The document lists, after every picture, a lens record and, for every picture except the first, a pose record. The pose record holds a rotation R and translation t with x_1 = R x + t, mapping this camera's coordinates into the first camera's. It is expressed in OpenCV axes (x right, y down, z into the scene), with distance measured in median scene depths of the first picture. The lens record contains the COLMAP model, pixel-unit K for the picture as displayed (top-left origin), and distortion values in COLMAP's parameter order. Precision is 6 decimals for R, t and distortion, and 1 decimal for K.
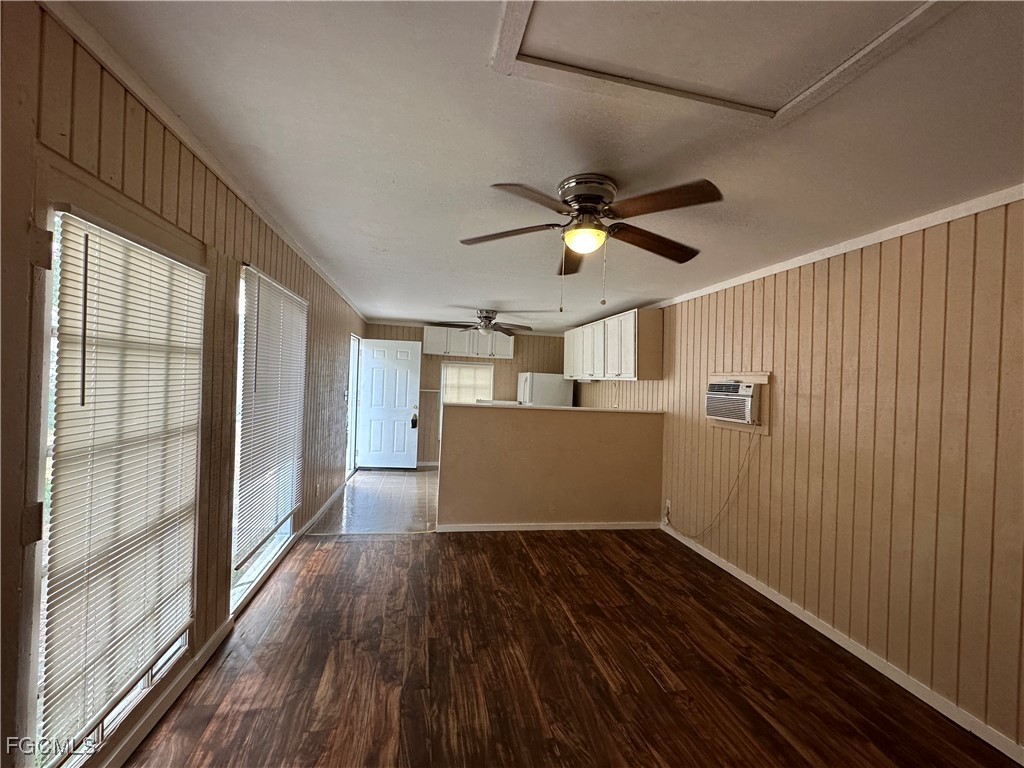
lens RADIAL K [[409.3, 0, 507.5], [0, 409.3, 381.3], [0, 0, 1]] dist [-0.002573, 0.001143]
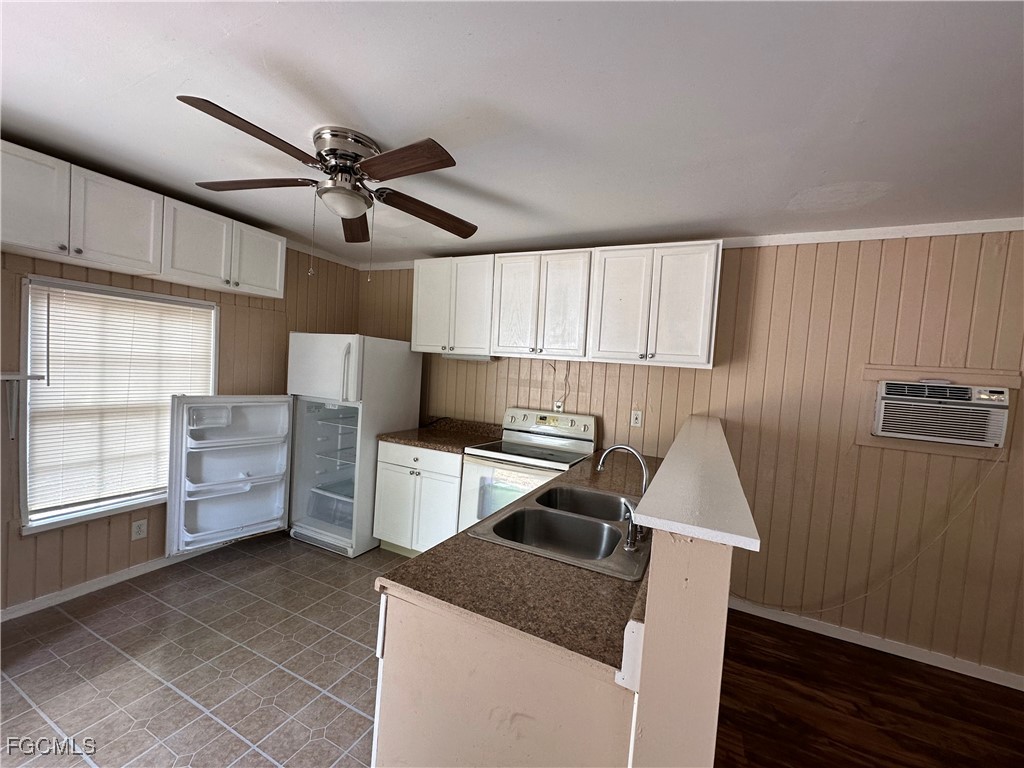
lens RADIAL K [[409.3, 0, 520.5], [0, 409.3, 386.9], [0, 0, 1]] dist [-0.002573, 0.001143]
pose [[0.607344, -0.035392, 0.793650, -0.529536], [-0.043490, 0.996028, 0.077698, -0.017691], [-0.793247, -0.081705, 0.603393, 1.553965]]
